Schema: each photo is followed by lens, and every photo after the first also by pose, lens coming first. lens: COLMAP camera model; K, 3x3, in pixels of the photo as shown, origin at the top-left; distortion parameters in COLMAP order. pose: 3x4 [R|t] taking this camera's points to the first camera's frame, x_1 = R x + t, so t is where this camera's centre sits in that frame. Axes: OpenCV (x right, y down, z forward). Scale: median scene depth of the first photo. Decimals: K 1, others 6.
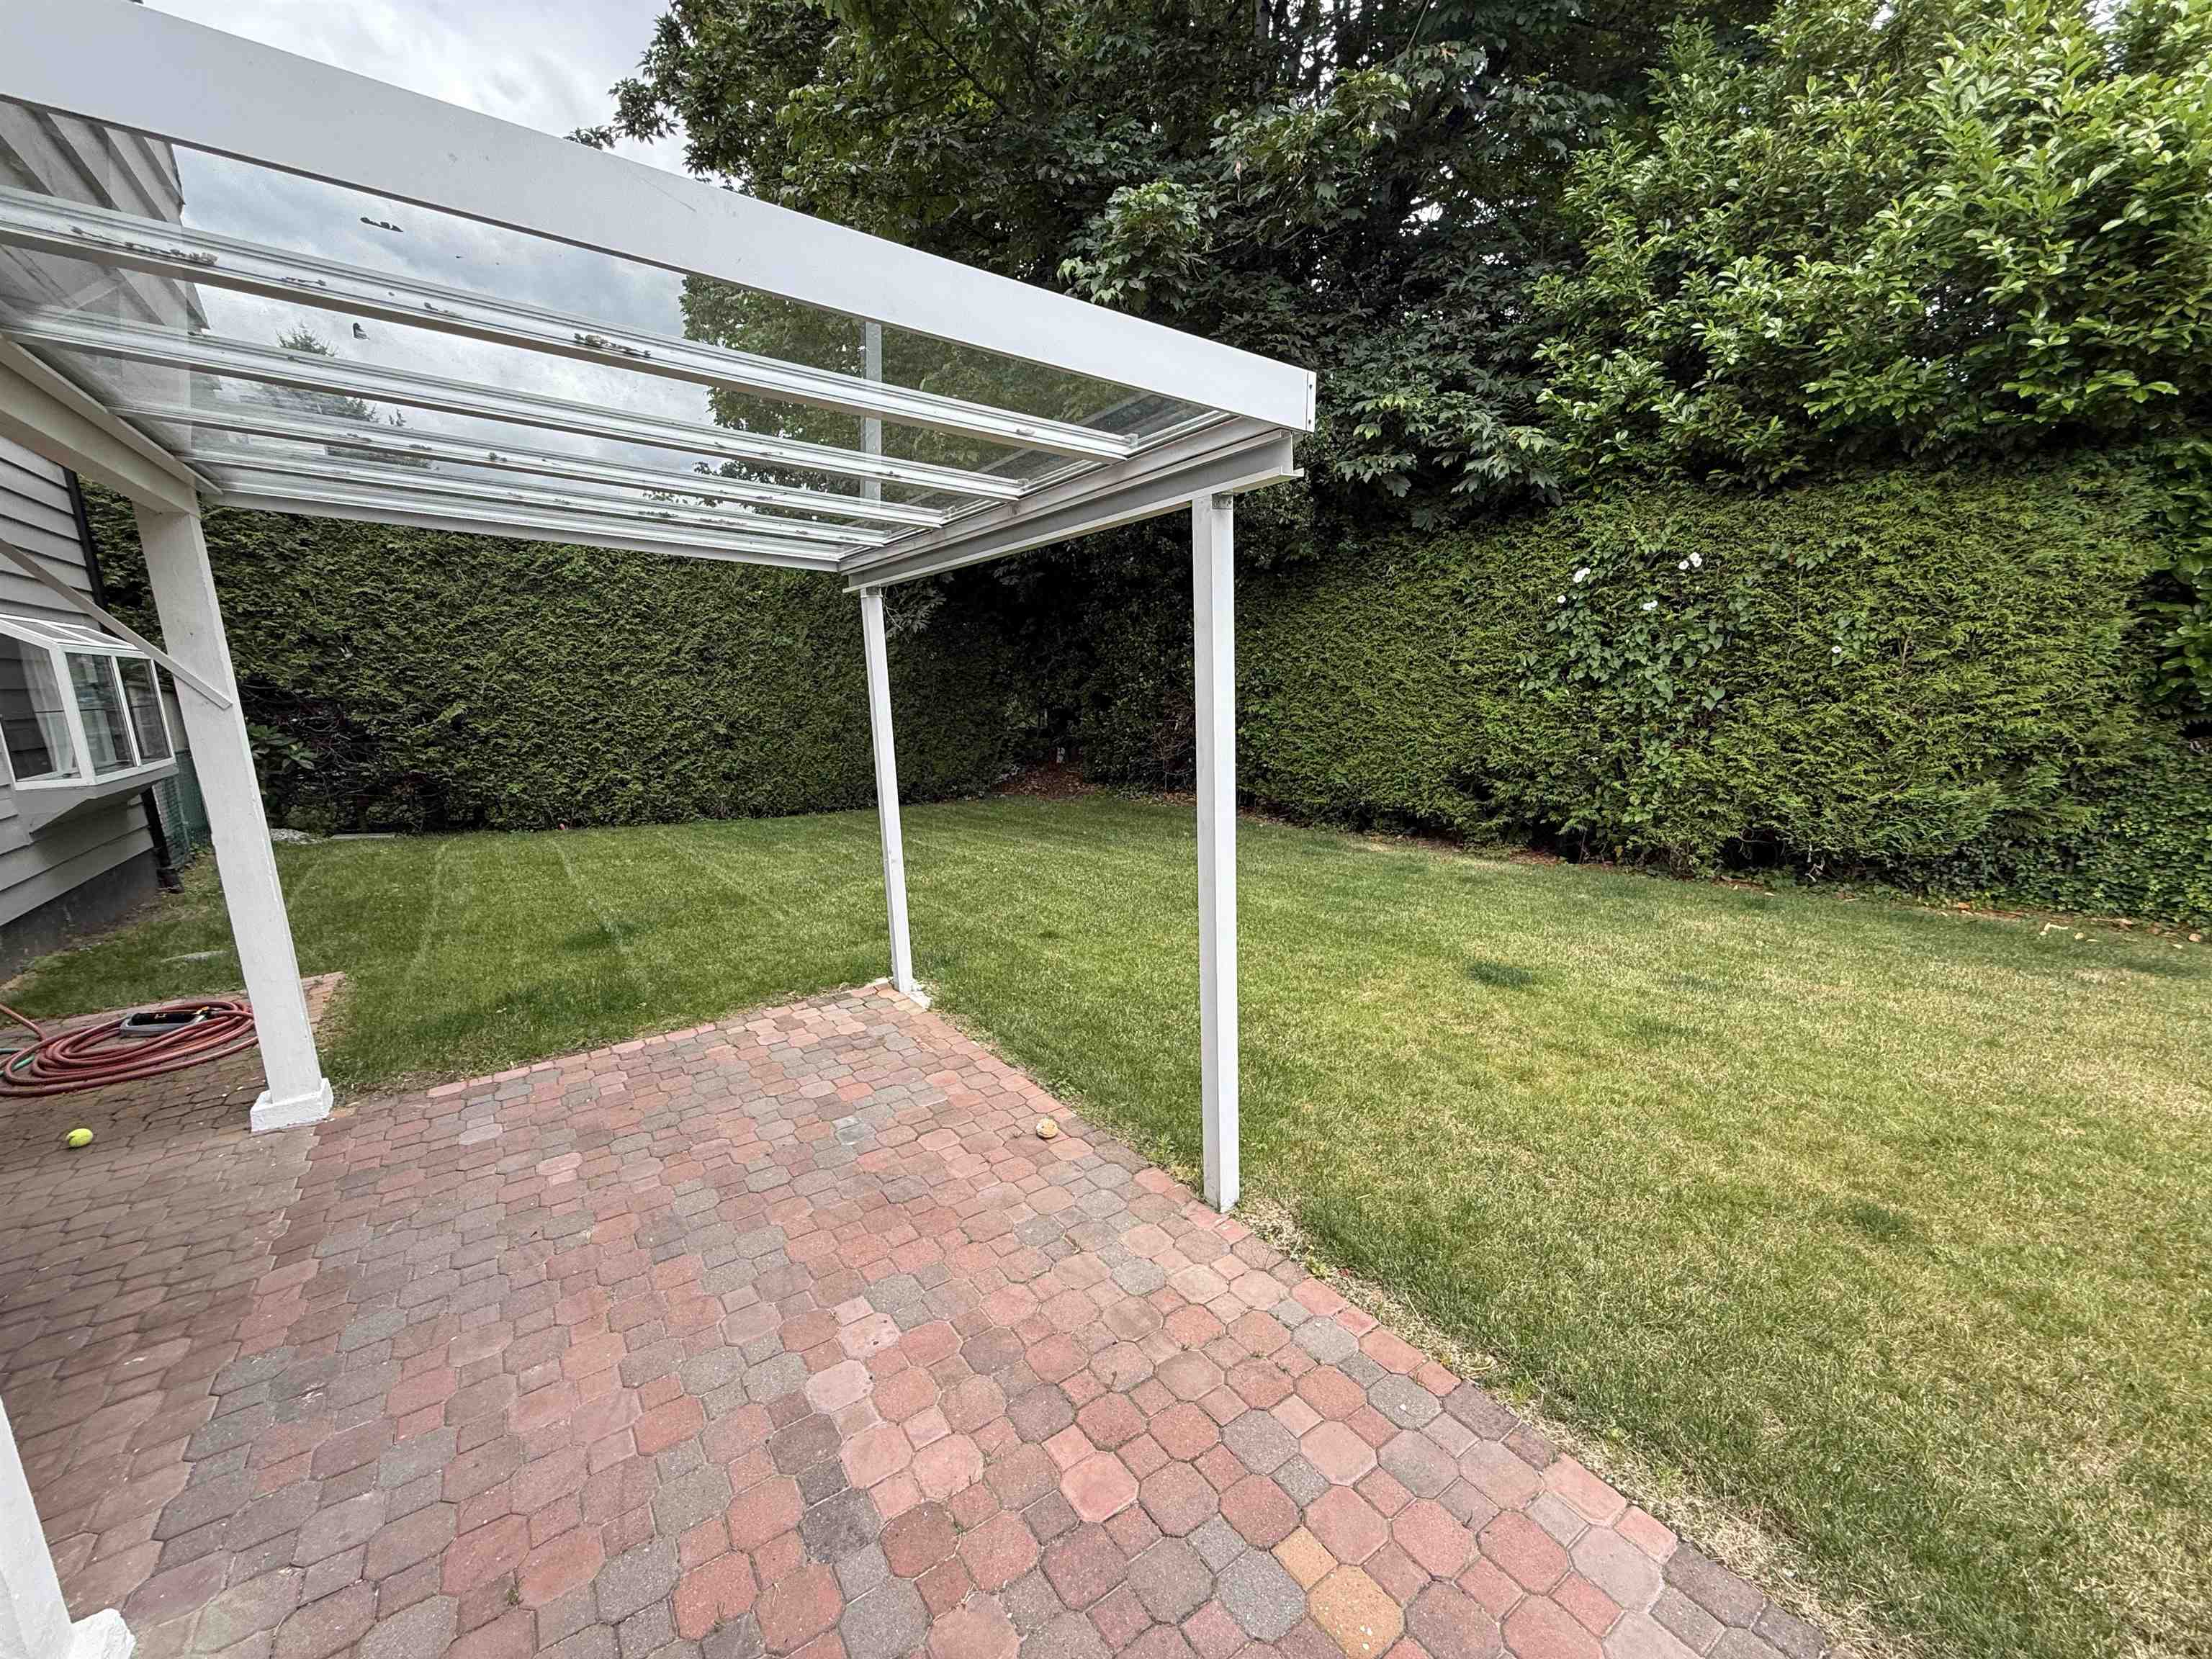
lens RADIAL K [[879.0, 0, 1101.1], [0, 879.0, 828.1], [0, 0, 1]] dist [0.000624, -0.000727]
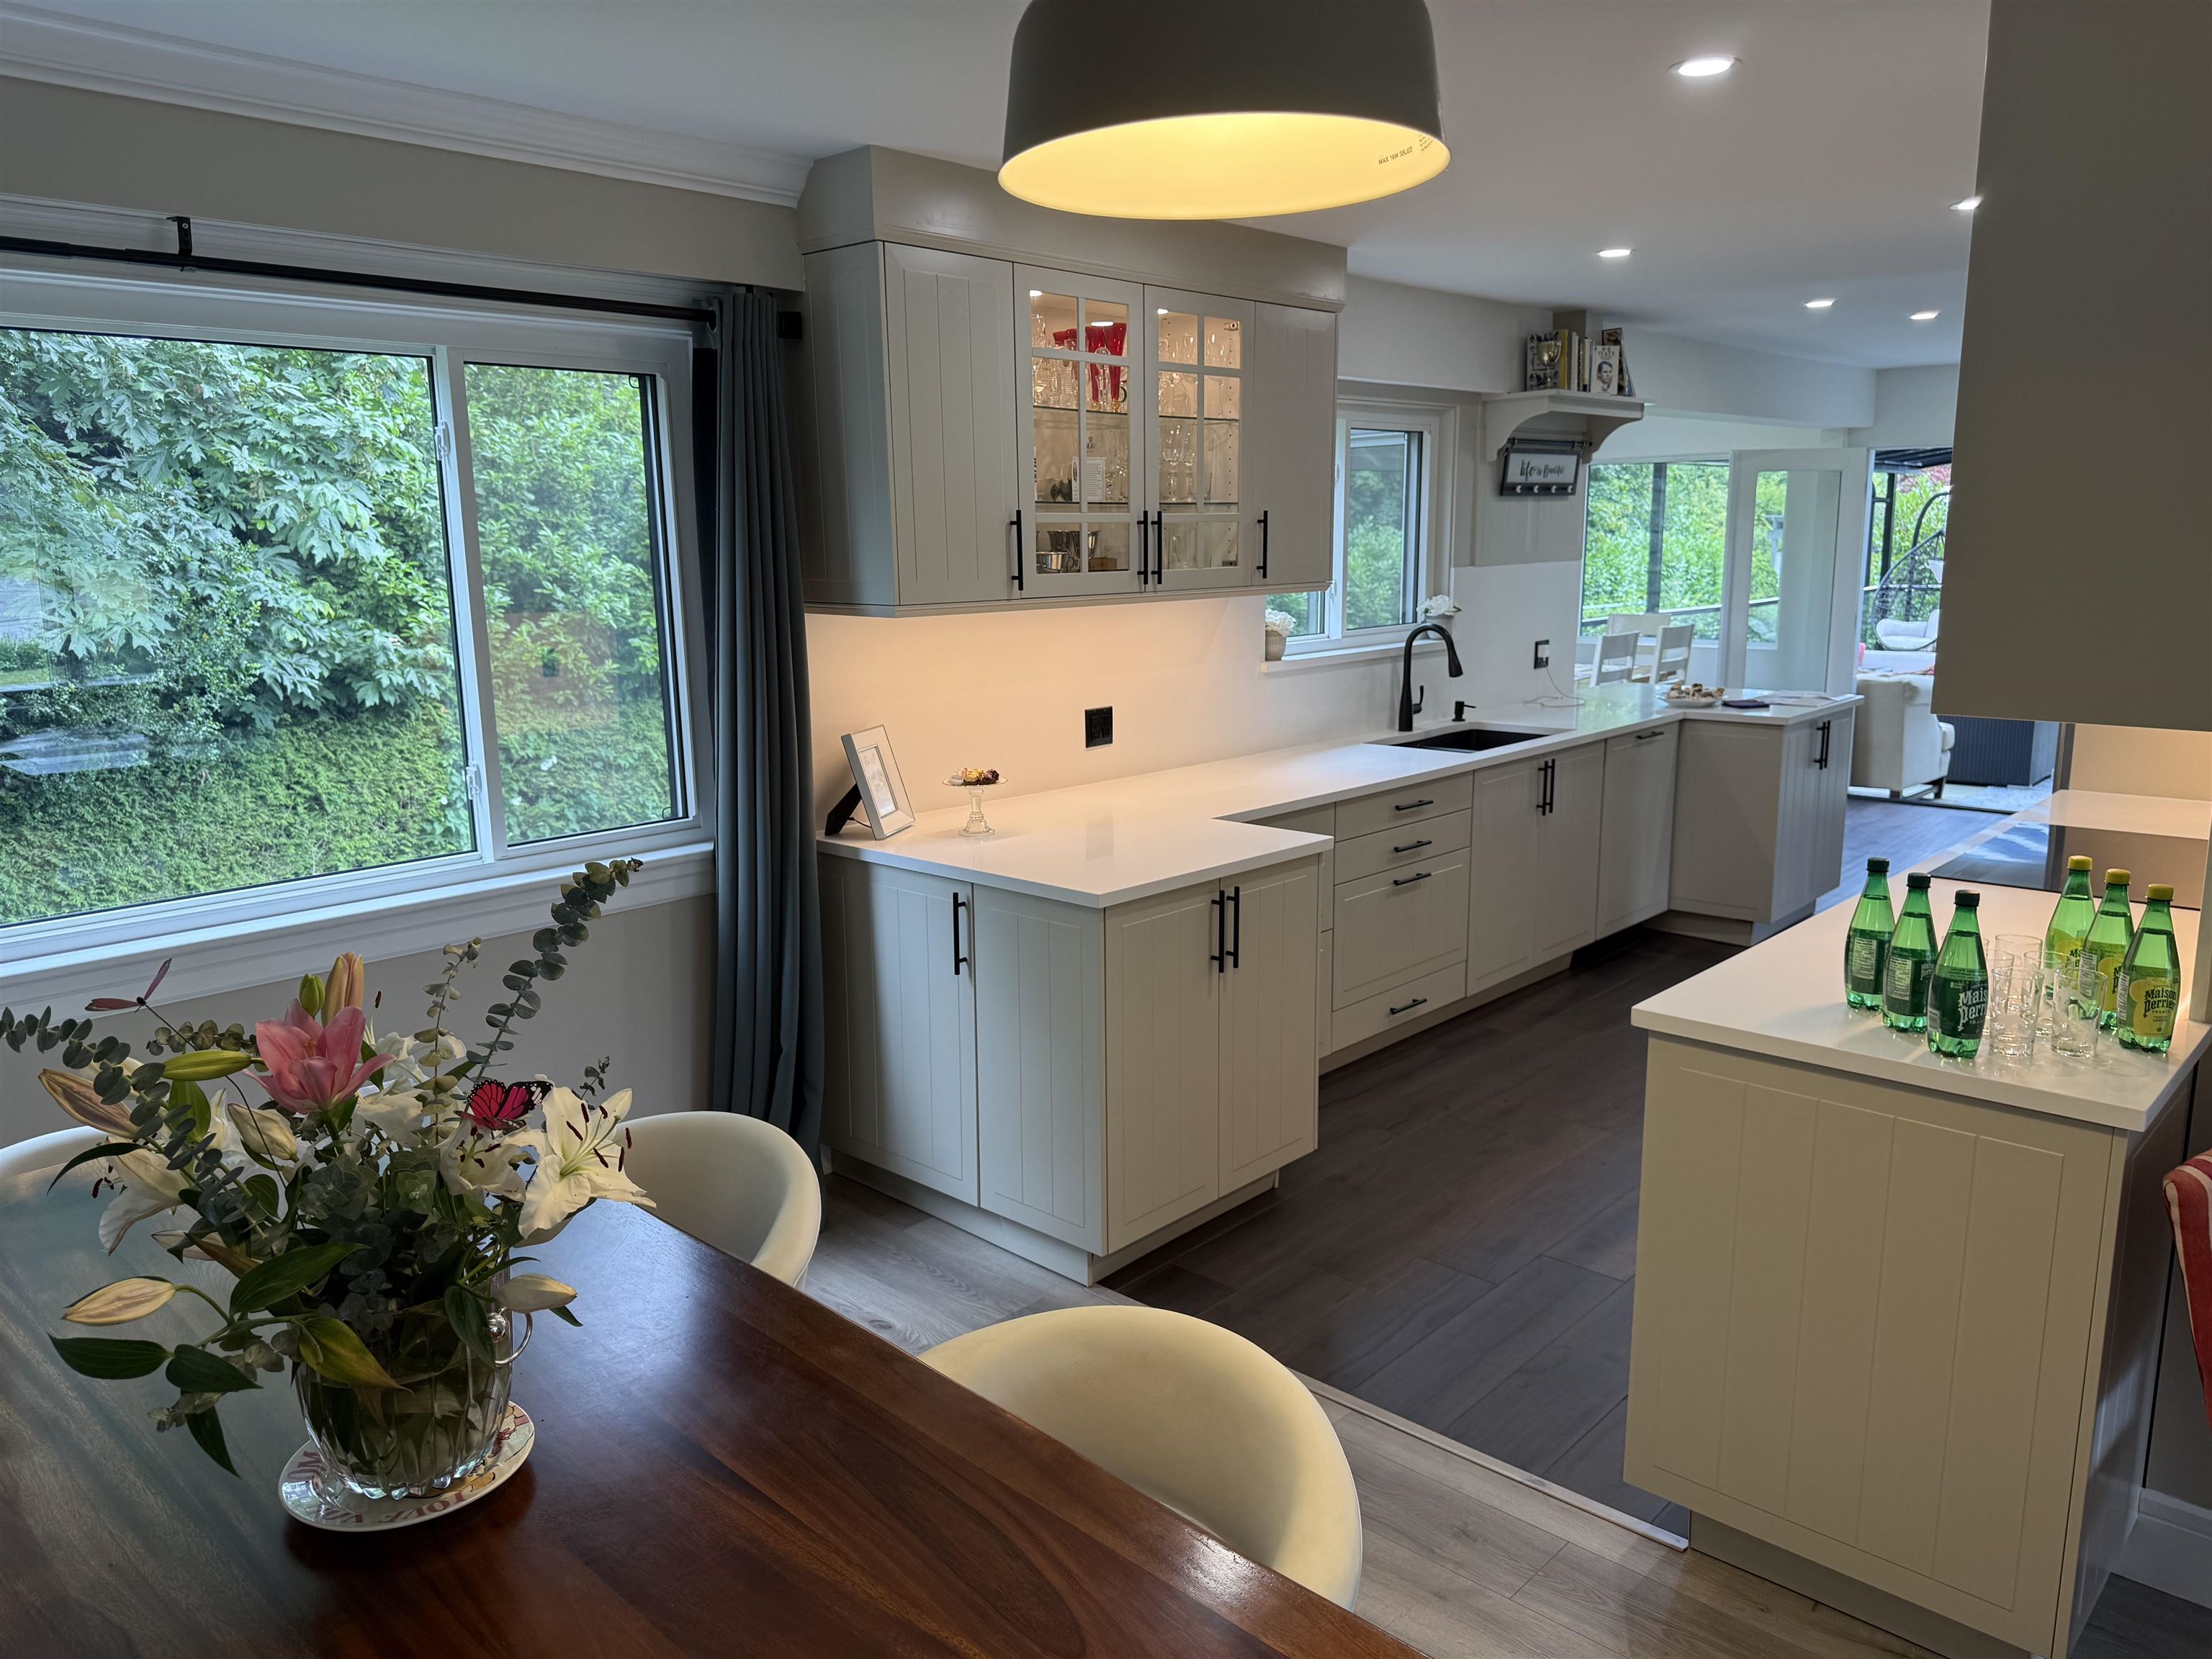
lens RADIAL K [[1548.1, 0, 1108.1], [0, 1548.1, 829.8], [0, 0, 1]] dist [0.168132, -0.357532]
pose [[-0.209956, -0.145423, 0.966835, -1.712042], [0.205149, 0.960311, 0.188991, -0.525764], [-0.955946, 0.238025, -0.171789, 0.771419]]
